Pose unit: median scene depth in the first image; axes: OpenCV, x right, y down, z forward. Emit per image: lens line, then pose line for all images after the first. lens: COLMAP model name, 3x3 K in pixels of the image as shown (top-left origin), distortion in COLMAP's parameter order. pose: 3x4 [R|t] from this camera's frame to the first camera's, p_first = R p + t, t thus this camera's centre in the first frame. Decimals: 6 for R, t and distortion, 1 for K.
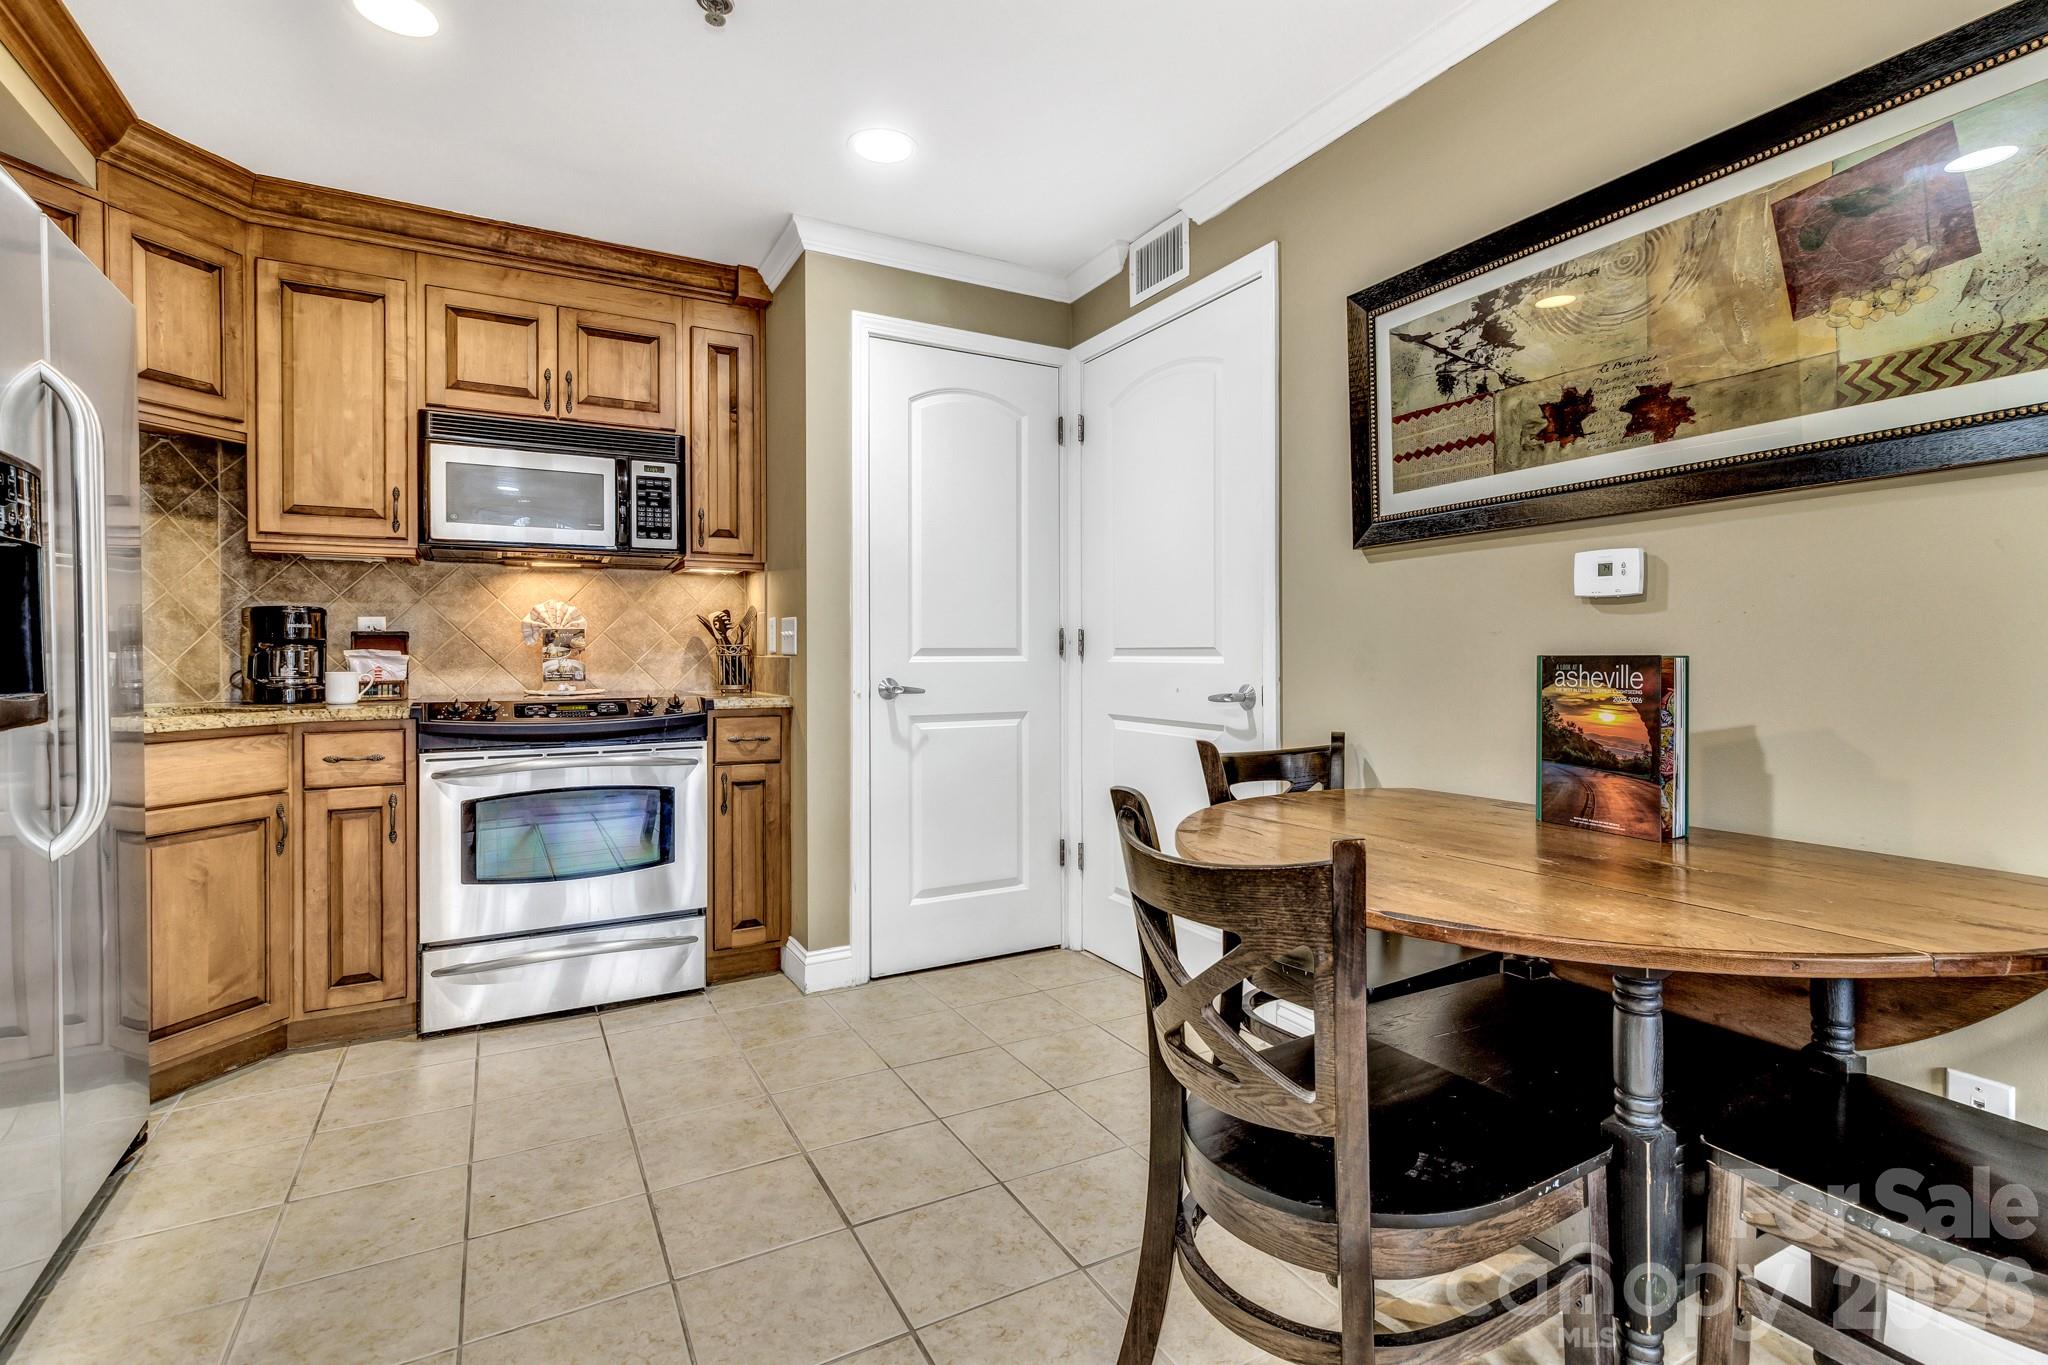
lens RADIAL K [[937.7, 0, 1007.9], [0, 937.7, 660.2], [0, 0, 1]] dist [-0.000216, 0.000588]
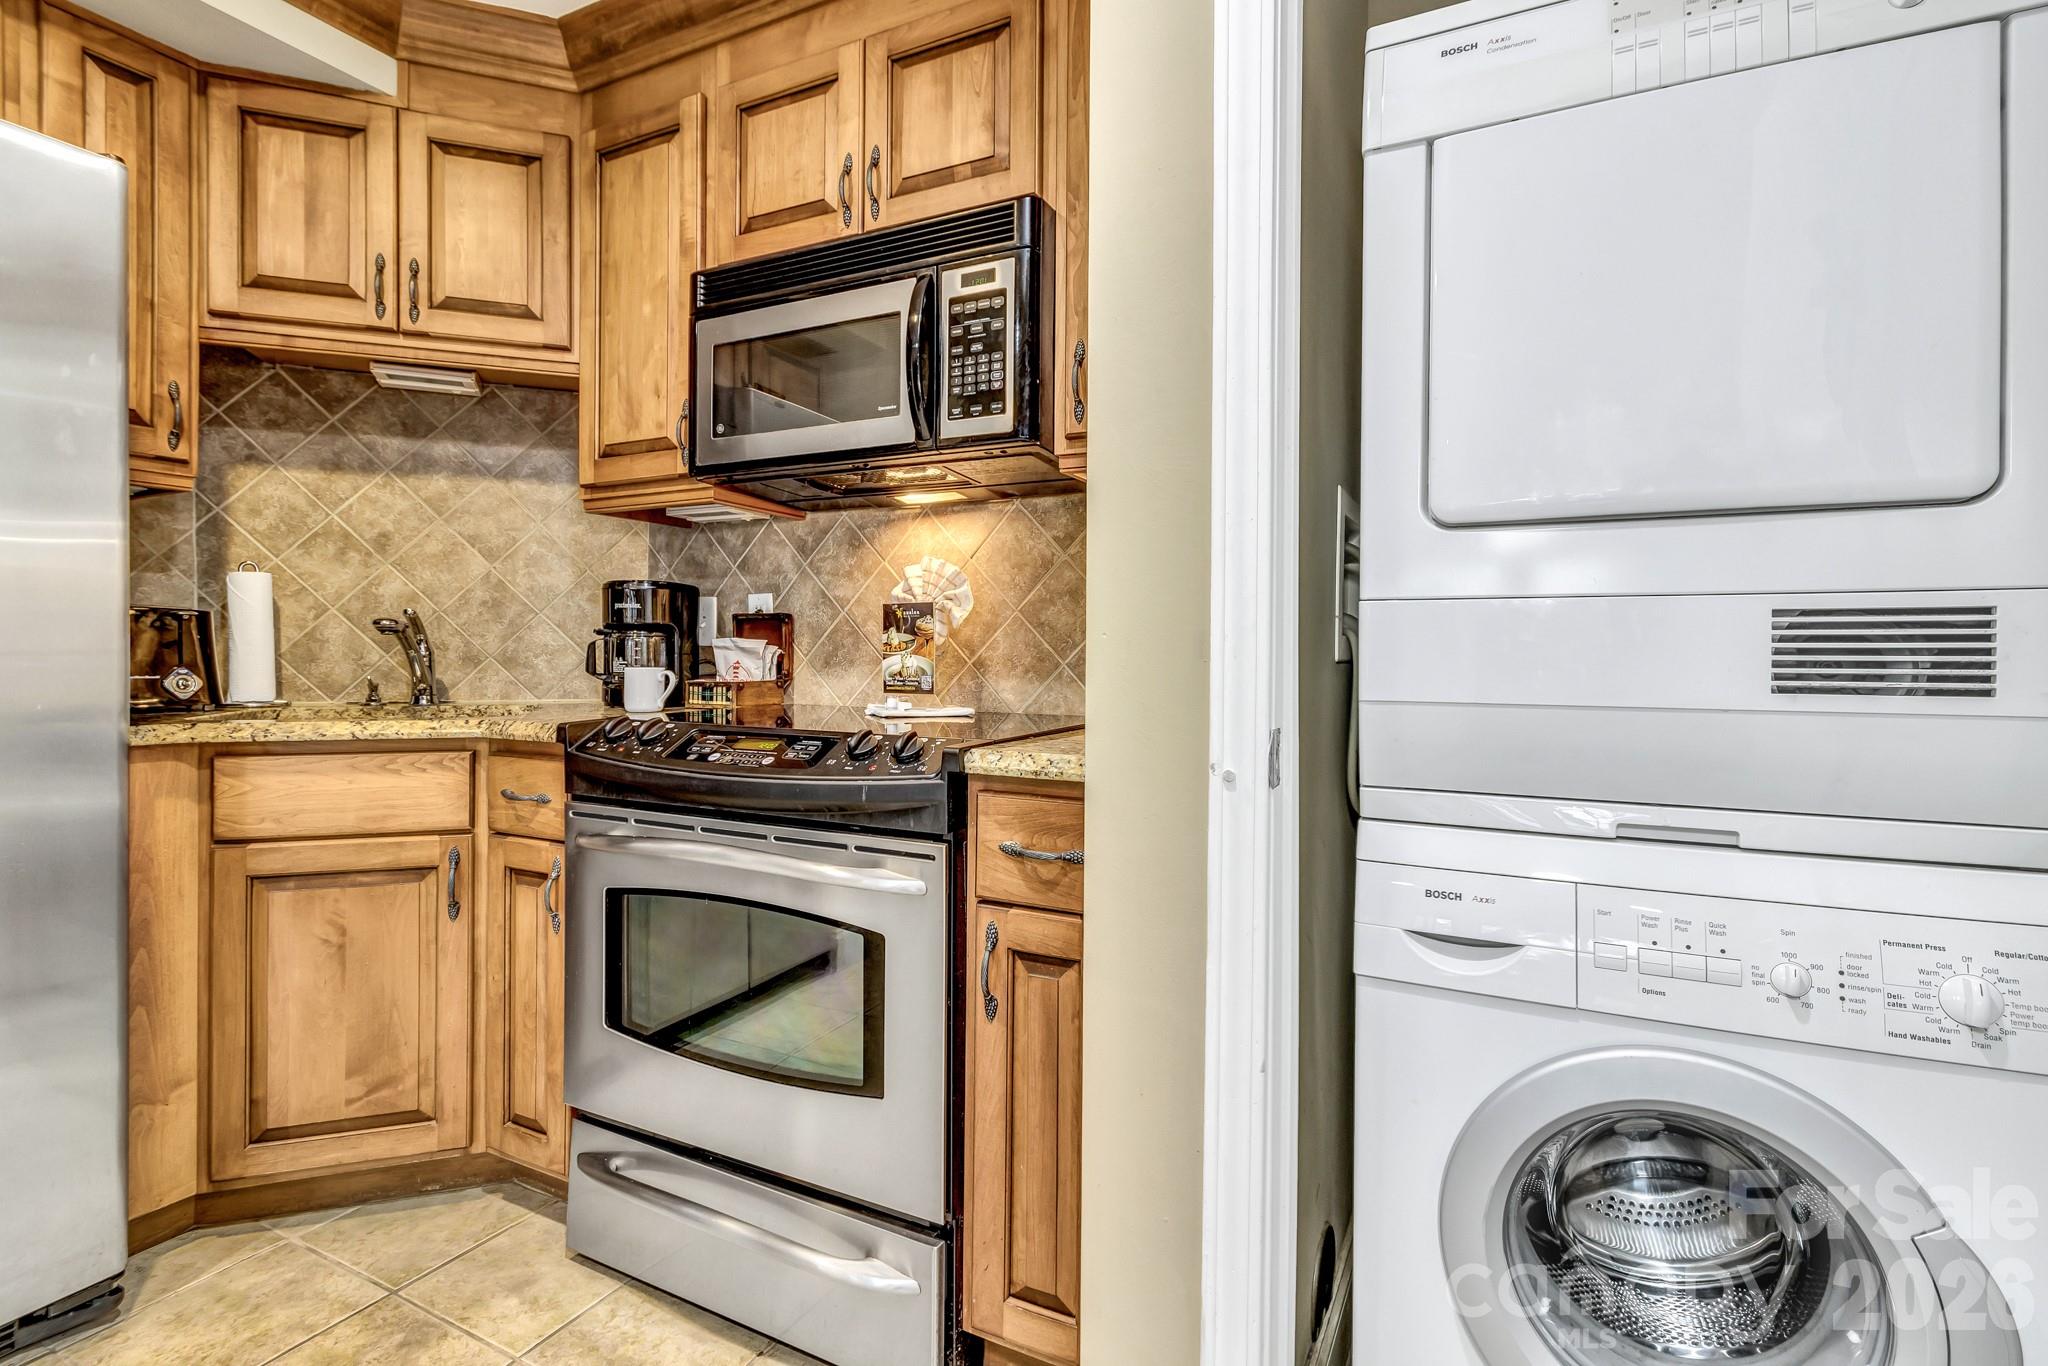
lens RADIAL K [[937.7, 0, 1066.6], [0, 937.7, 654.8], [0, 0, 1]] dist [-0.000216, 0.000588]
pose [[0.579523, 0.010967, -0.814882, 0.071261], [-0.016602, 0.999861, 0.001649, -0.004073], [0.814787, 0.012573, 0.579624, 0.862913]]
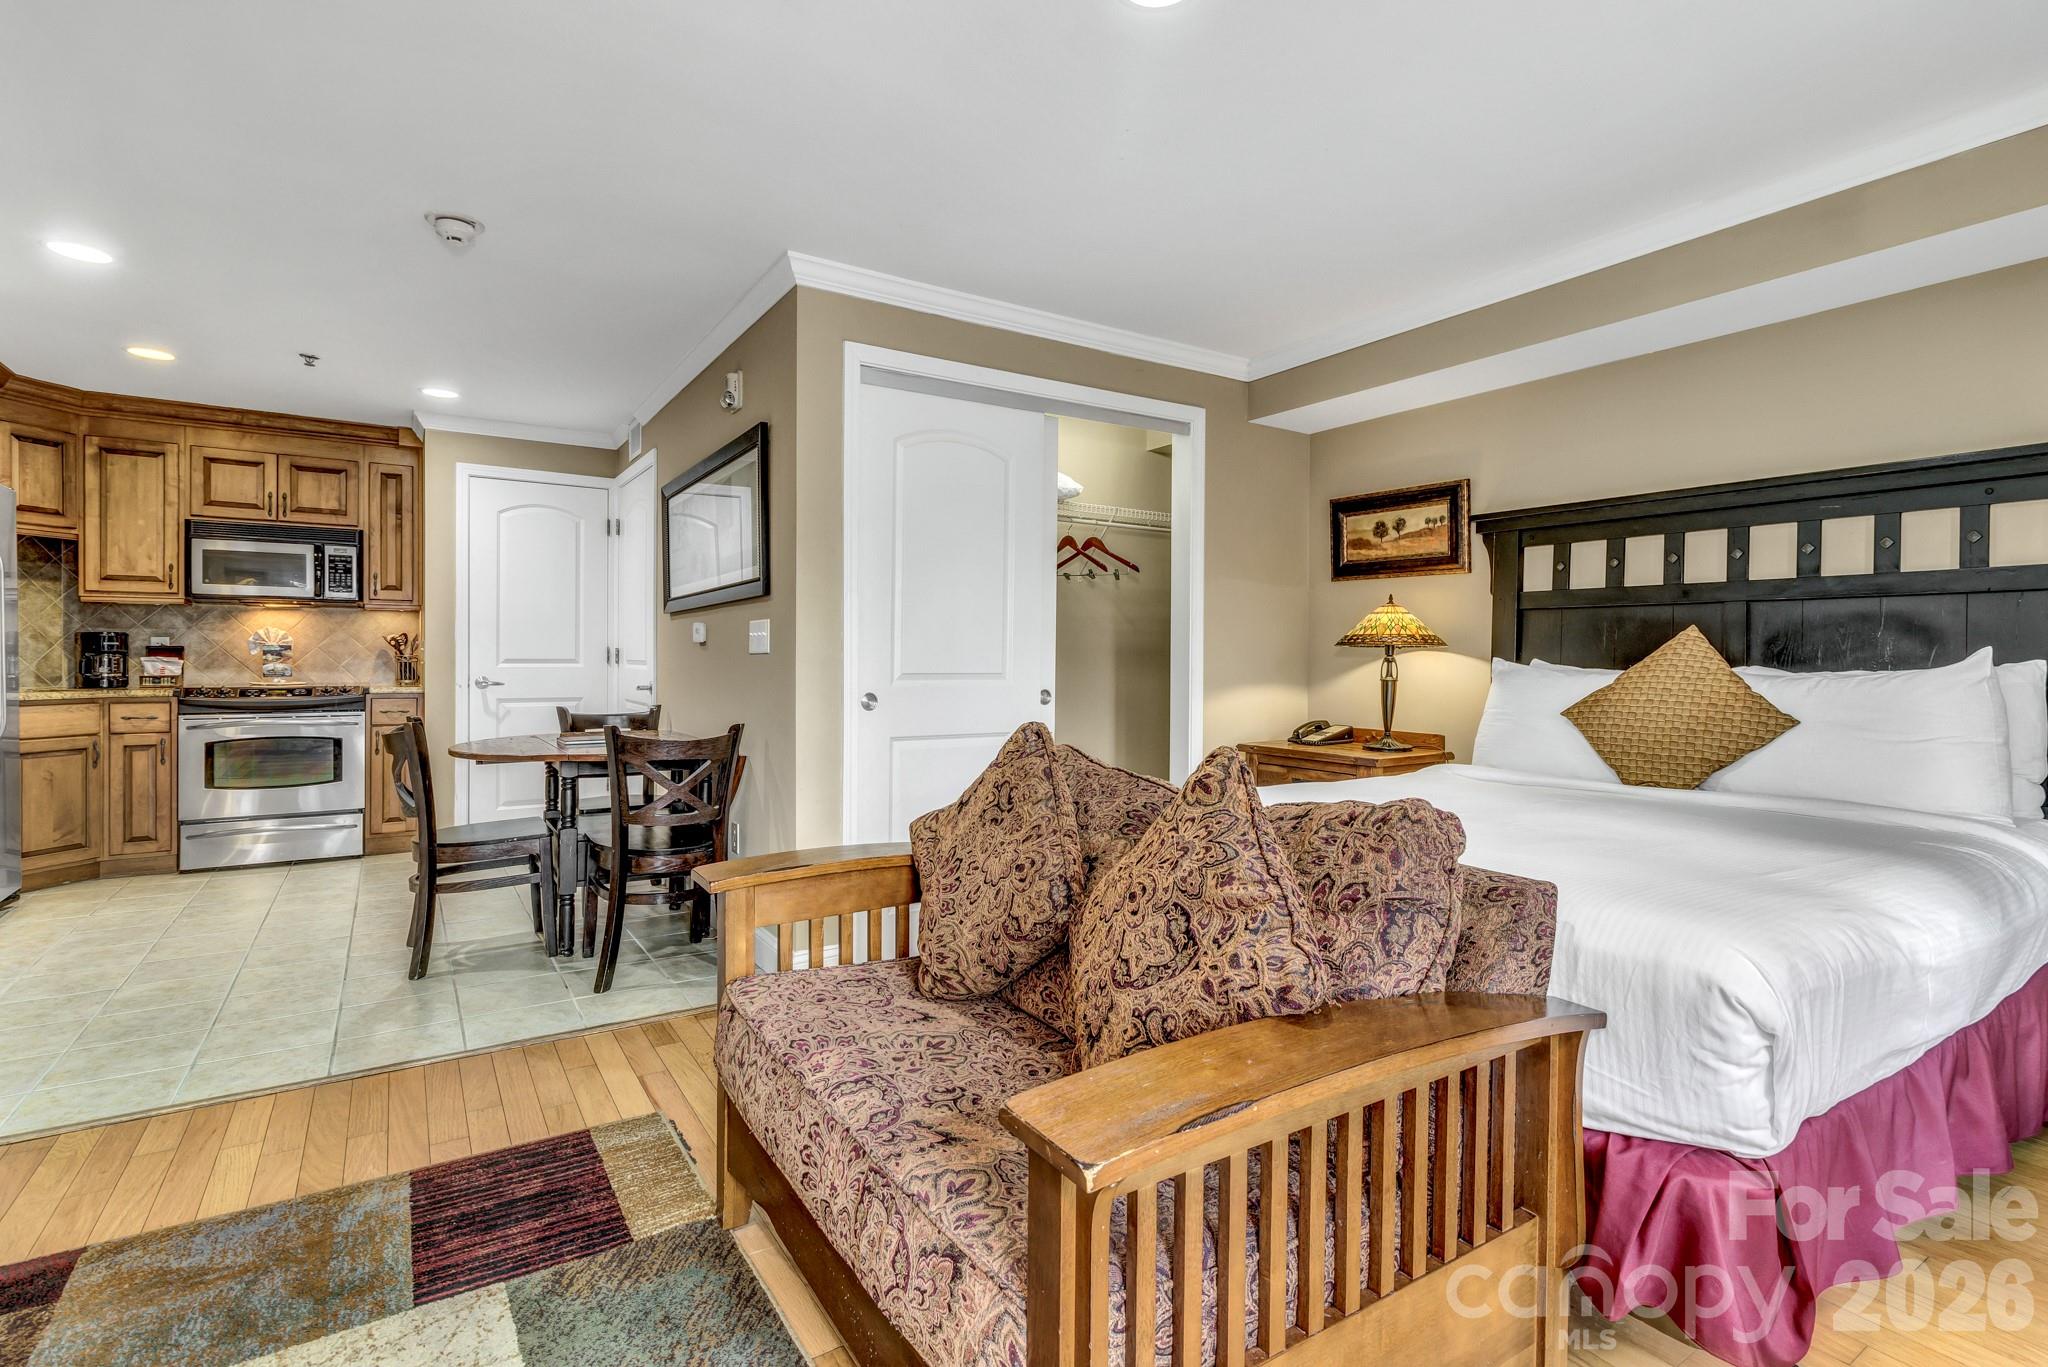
lens RADIAL K [[937.7, 0, 987.1], [0, 937.7, 668.2], [0, 0, 1]] dist [-0.000216, 0.000588]
pose [[0.997328, 0.009290, 0.072467, 0.754904], [-0.009691, 0.999940, 0.005193, -0.015309], [-0.072414, -0.005882, 0.997357, -0.870716]]
